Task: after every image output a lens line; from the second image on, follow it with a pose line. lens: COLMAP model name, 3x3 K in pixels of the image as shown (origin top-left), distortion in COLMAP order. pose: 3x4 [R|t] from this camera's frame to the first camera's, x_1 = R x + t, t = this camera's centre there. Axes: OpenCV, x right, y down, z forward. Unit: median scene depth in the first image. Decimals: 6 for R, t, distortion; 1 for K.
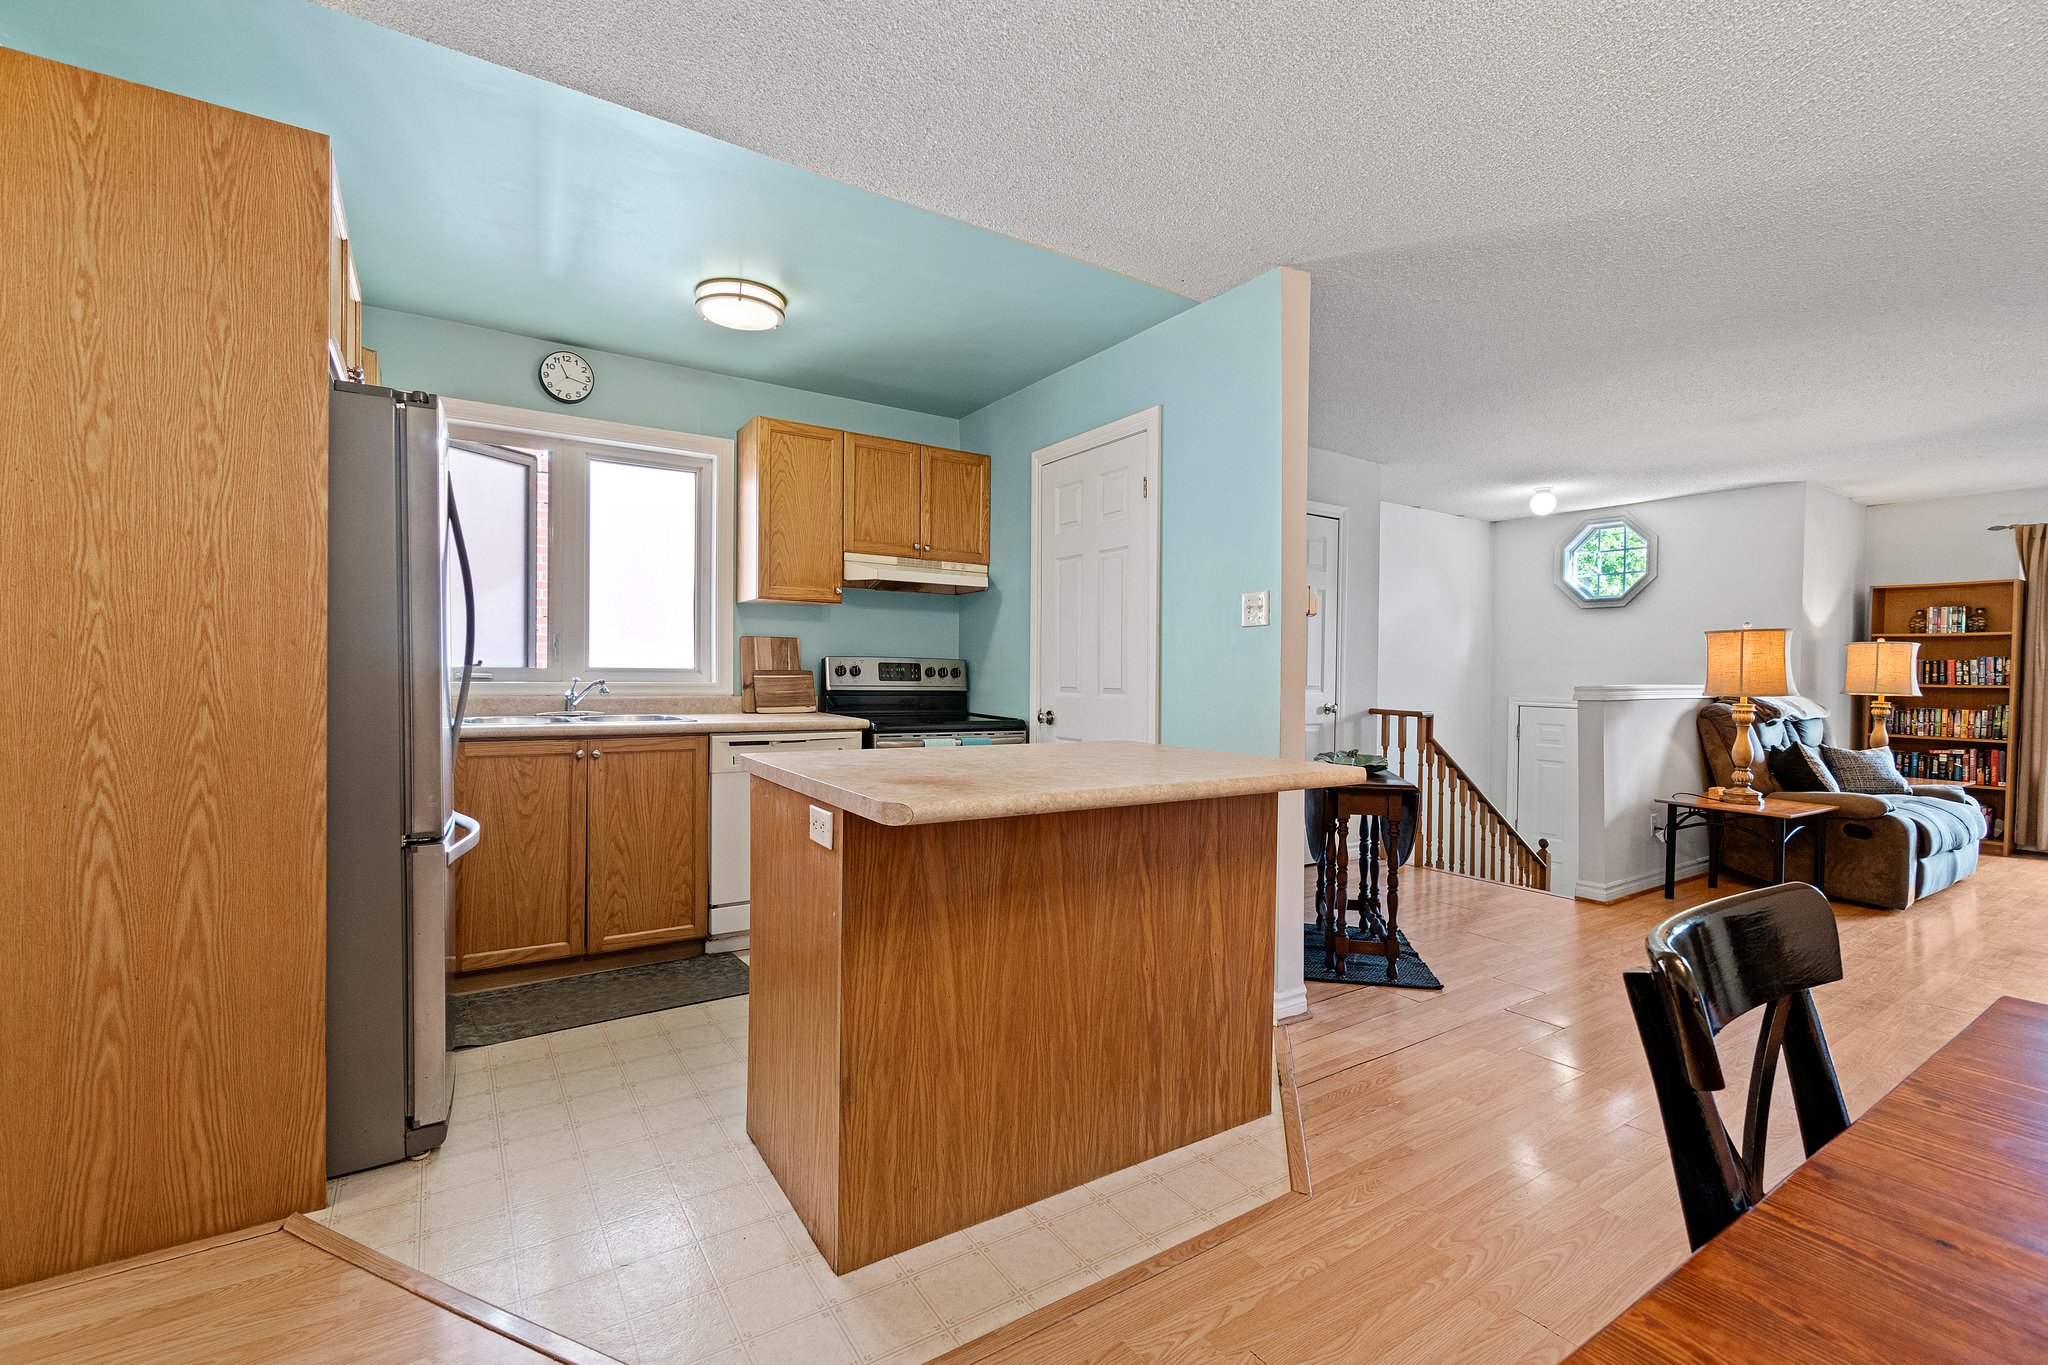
lens RADIAL K [[883.6, 0, 1010.7], [0, 883.6, 688.9], [0, 0, 1]] dist [-0.007050, 0.002283]
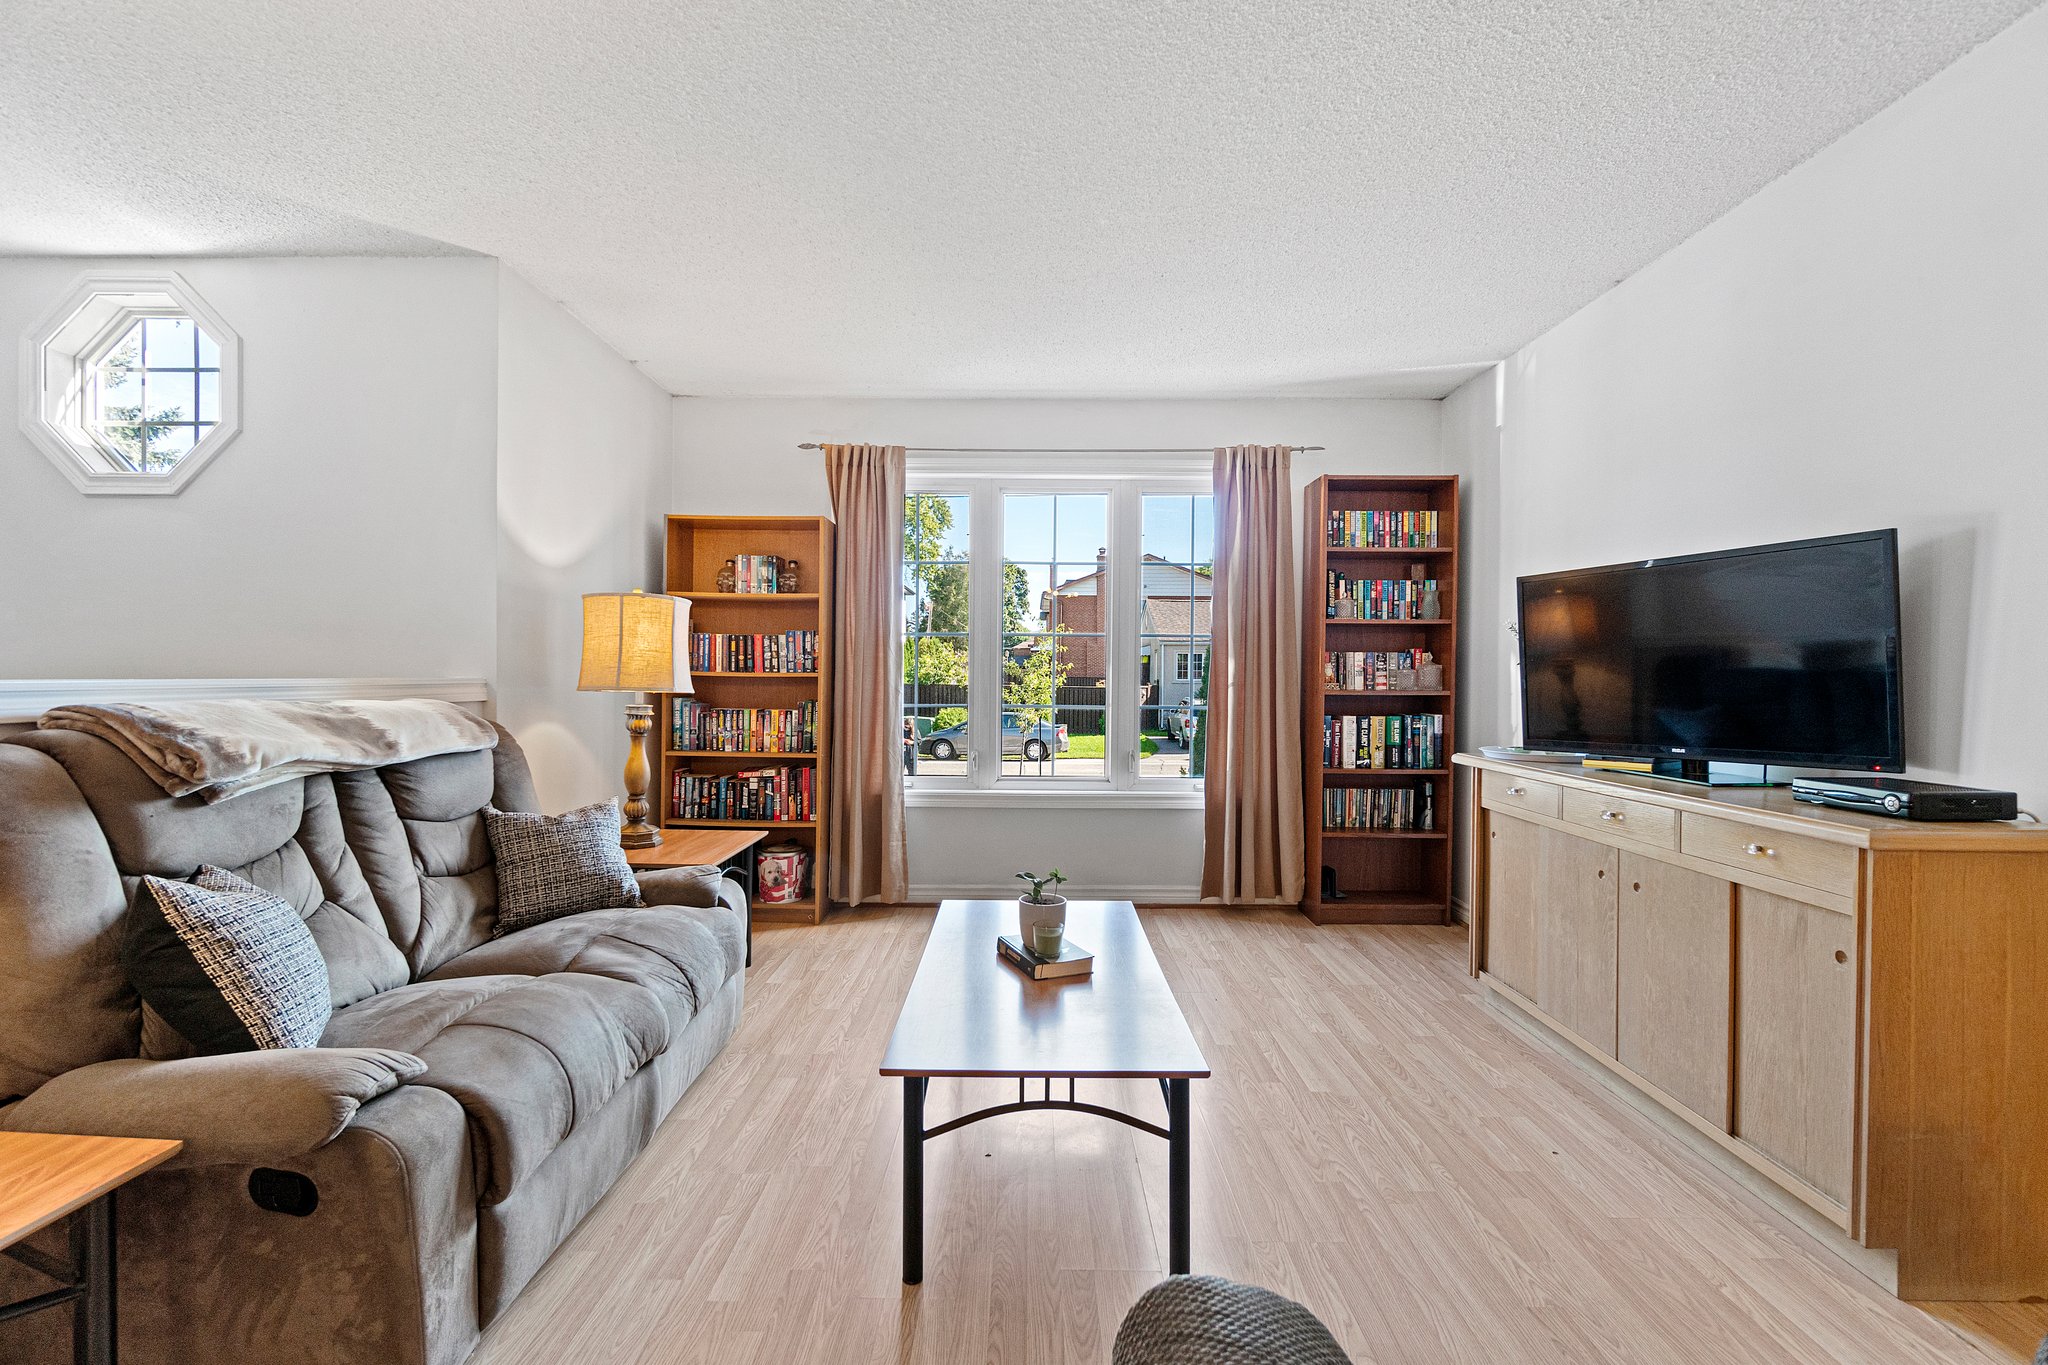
lens RADIAL K [[883.6, 0, 1011.2], [0, 883.6, 683.3], [0, 0, 1]] dist [-0.007050, 0.002283]
pose [[0.566727, -0.017336, 0.823723, 0.997318], [0.017875, 0.999802, 0.008744, 0.001318], [-0.823711, 0.009769, 0.566925, 0.744551]]
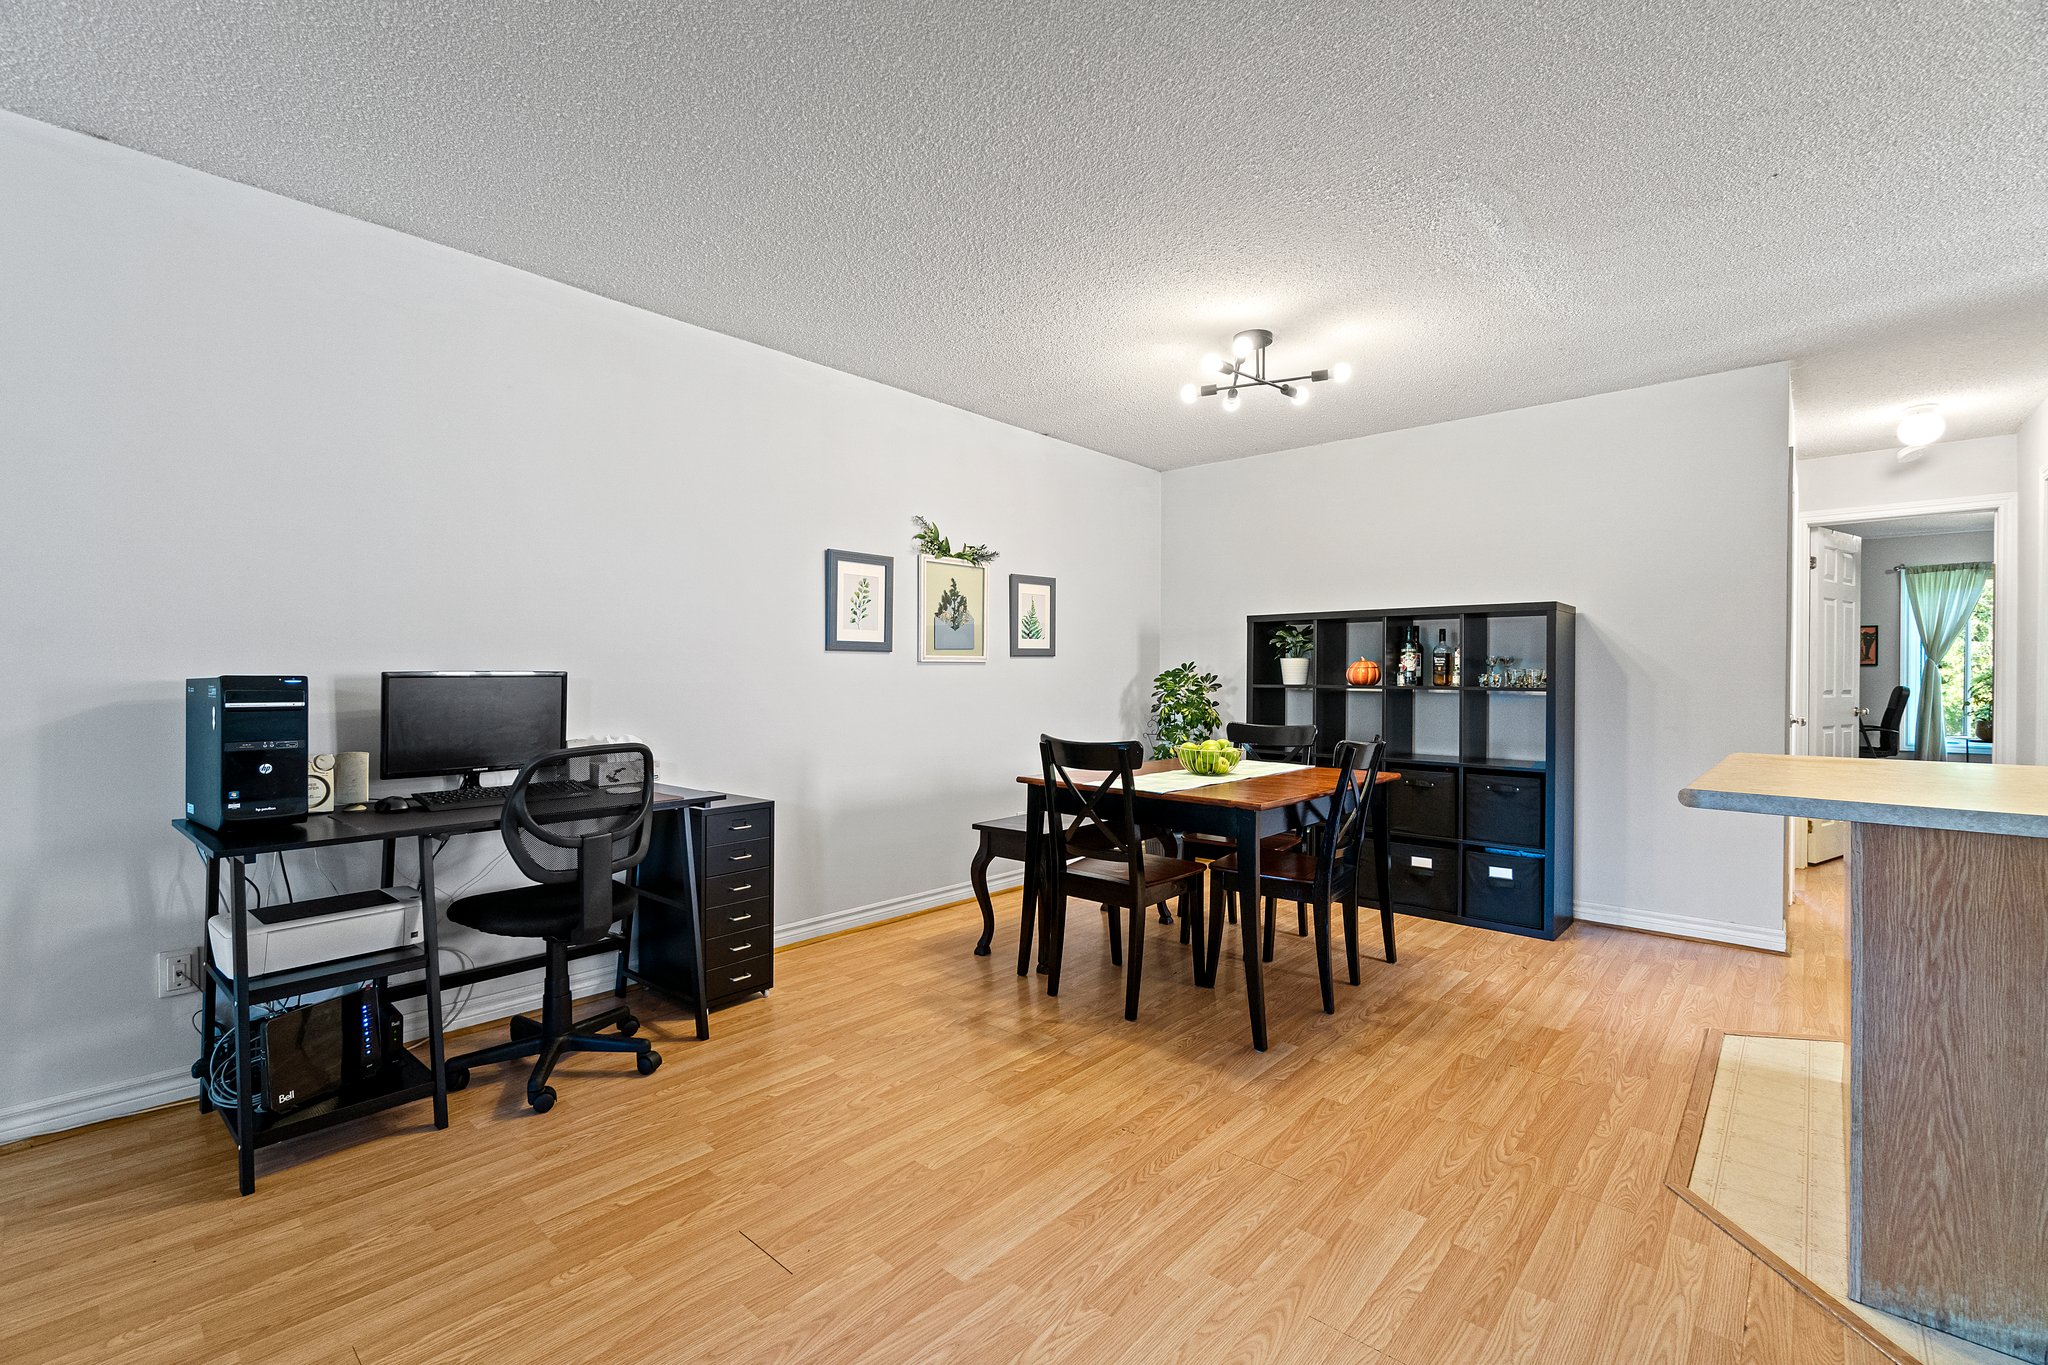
lens RADIAL K [[883.6, 0, 1033.8], [0, 883.6, 677.3], [0, 0, 1]] dist [-0.007050, 0.002283]
pose [[-0.963752, -0.017550, -0.266220, 0.679174], [-0.021266, 0.999712, 0.011084, -0.005620], [0.265949, 0.016343, -0.963848, 0.907247]]
